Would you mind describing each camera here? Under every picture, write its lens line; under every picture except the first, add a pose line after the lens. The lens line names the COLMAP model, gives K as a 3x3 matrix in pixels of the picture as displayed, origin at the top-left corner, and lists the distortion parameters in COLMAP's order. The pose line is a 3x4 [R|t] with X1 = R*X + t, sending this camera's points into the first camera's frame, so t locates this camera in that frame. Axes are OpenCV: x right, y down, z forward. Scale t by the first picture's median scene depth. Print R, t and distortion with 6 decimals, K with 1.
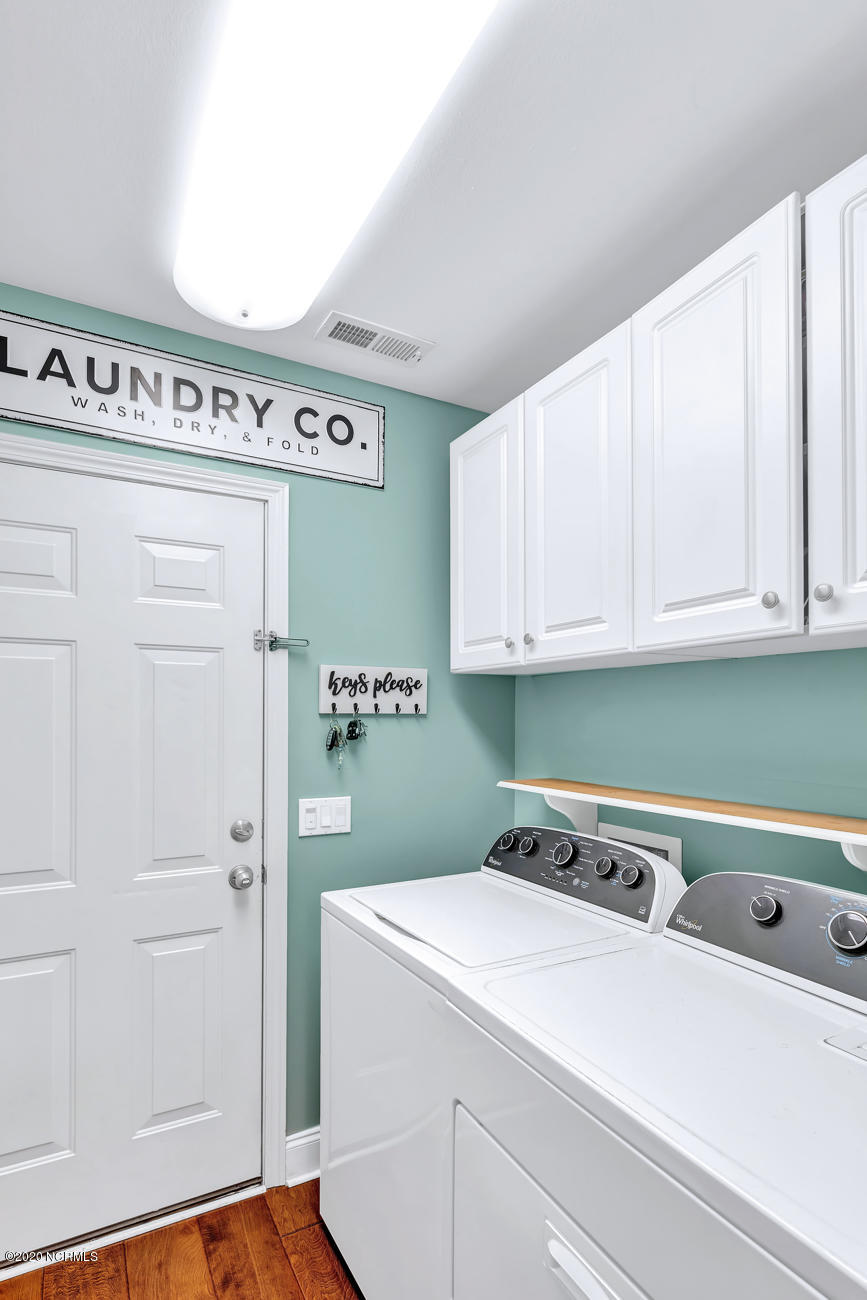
lens RADIAL K [[592.2, 0, 435.3], [0, 592.2, 650.6], [0, 0, 1]] dist [-0.000055, -0.000403]
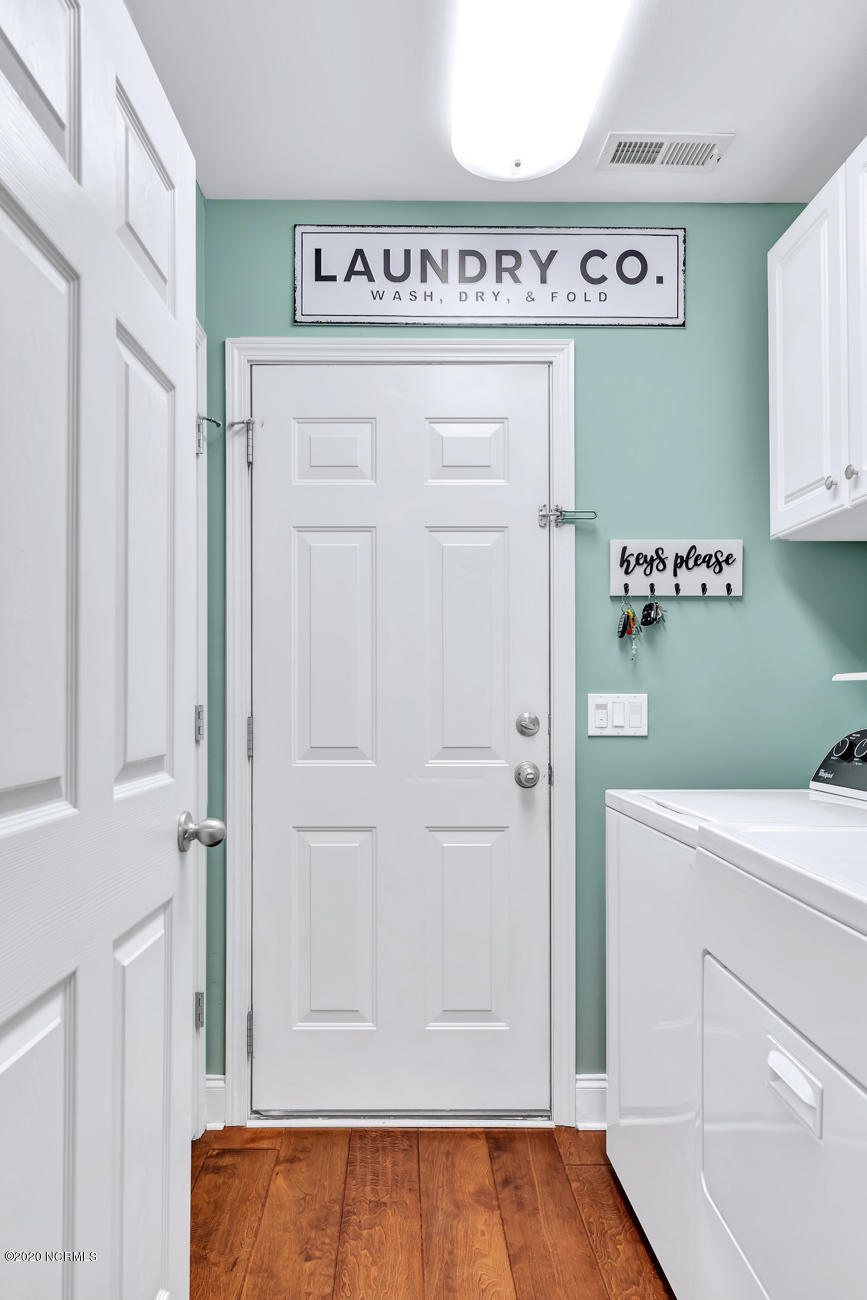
lens RADIAL K [[869.2, 0, 431.9], [0, 869.2, 653.3], [0, 0, 1]] dist [-0.007265, 0.001326]
pose [[0.862721, -0.004198, -0.505663, 0.236403], [0.002458, 0.999989, -0.004108, 0.204935], [0.505674, 0.002301, 0.862721, -0.250244]]
